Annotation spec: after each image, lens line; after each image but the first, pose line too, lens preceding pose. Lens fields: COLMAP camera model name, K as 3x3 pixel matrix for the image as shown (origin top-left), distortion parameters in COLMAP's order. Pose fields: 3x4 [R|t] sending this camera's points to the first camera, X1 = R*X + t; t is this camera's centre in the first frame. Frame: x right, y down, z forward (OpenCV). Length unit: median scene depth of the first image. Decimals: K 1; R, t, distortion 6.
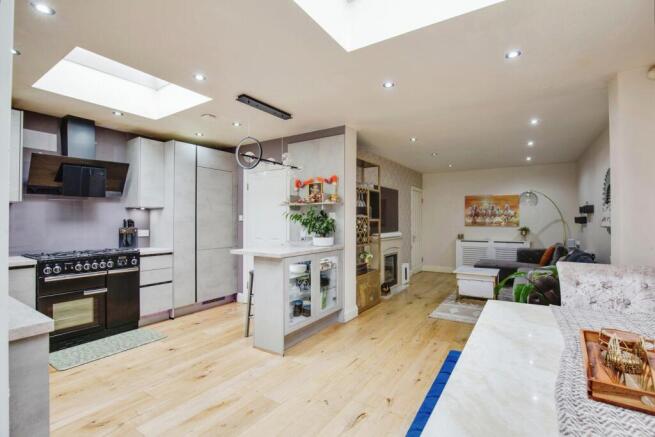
lens RADIAL K [[303.7, 0, 329.3], [0, 303.7, 218.9], [0, 0, 1]] dist [-0.003570, -0.000160]
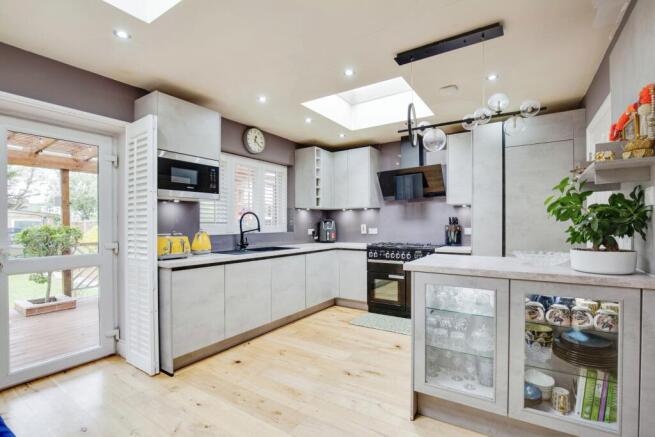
lens RADIAL K [[303.7, 0, 330.2], [0, 303.7, 222.5], [0, 0, 1]] dist [-0.003570, -0.000160]
pose [[0.020731, -0.001648, -0.999784, 0.439516], [0.009558, 0.999953, -0.001450, 0.020543], [0.999739, -0.009526, 0.020745, 0.709739]]
